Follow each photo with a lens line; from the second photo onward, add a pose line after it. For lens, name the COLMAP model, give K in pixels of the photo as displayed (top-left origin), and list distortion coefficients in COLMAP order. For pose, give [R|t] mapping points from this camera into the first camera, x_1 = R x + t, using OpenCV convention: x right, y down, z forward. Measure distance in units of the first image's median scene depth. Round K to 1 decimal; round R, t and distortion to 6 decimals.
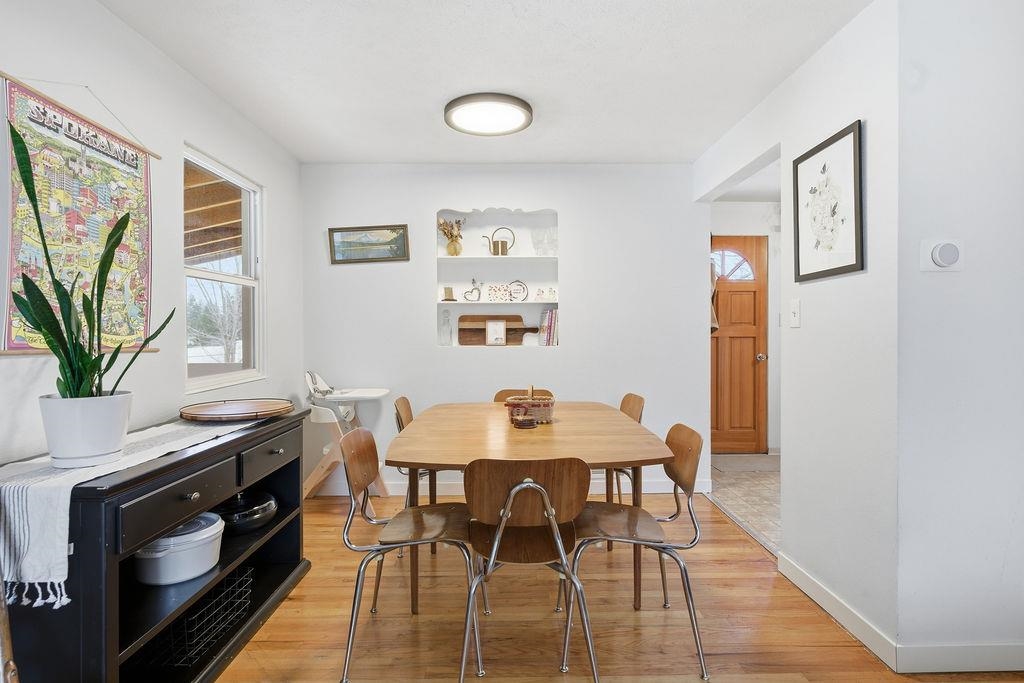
lens RADIAL K [[523.6, 0, 513.8], [0, 523.6, 338.7], [0, 0, 1]] dist [-0.007521, -0.000746]
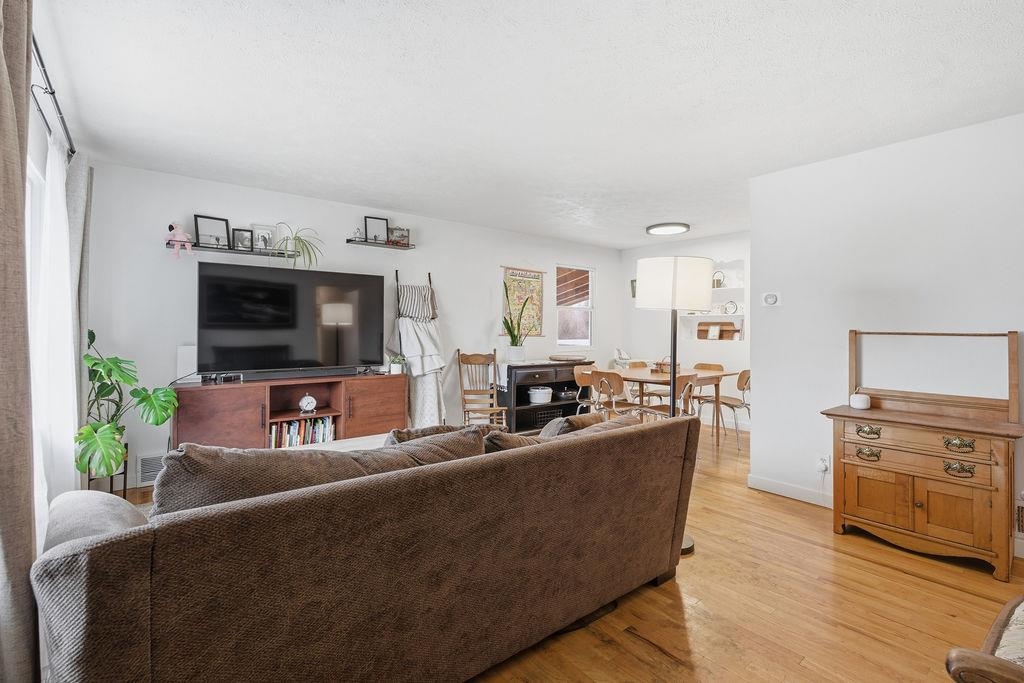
lens RADIAL K [[467.5, 0, 501.7], [0, 467.5, 327.7], [0, 0, 1]] dist [-0.012819, 0.000015]
pose [[0.608255, 0.007245, -0.793708, 1.593484], [-0.020845, 0.999759, -0.006848, -0.003989], [0.793468, 0.020710, 0.608260, -1.030399]]
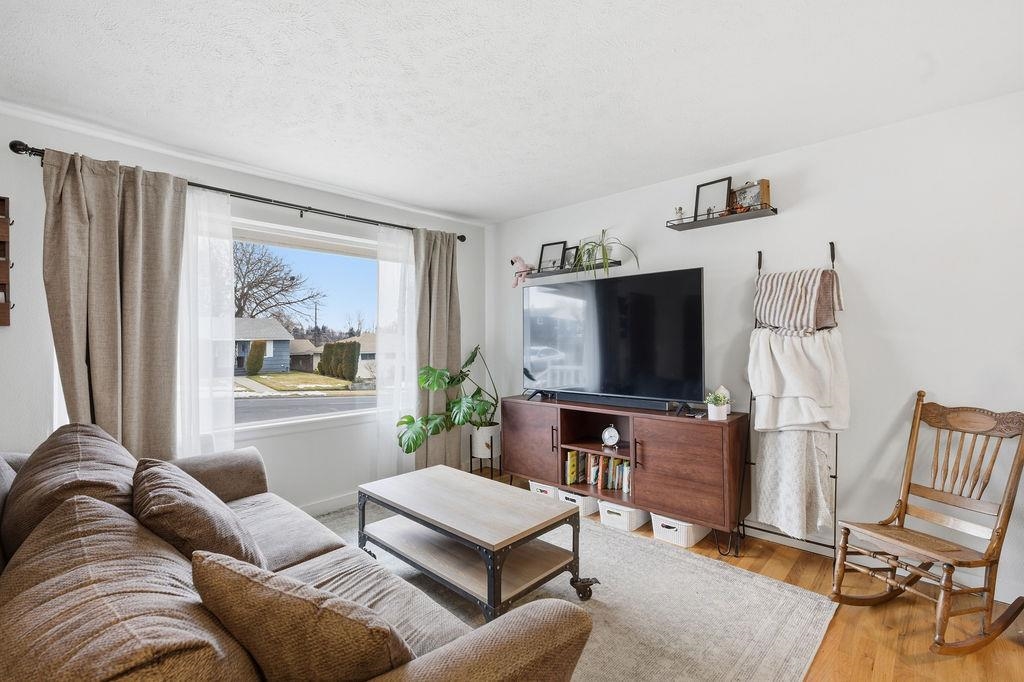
lens RADIAL K [[454.6, 0, 507.4], [0, 454.6, 330.8], [0, 0, 1]] dist [-0.013485, 0.003533]
pose [[-0.683619, -0.011369, -0.729750, 0.885766], [-0.003853, 0.999921, -0.011969, -0.037737], [0.729829, -0.005370, -0.683609, 0.510973]]
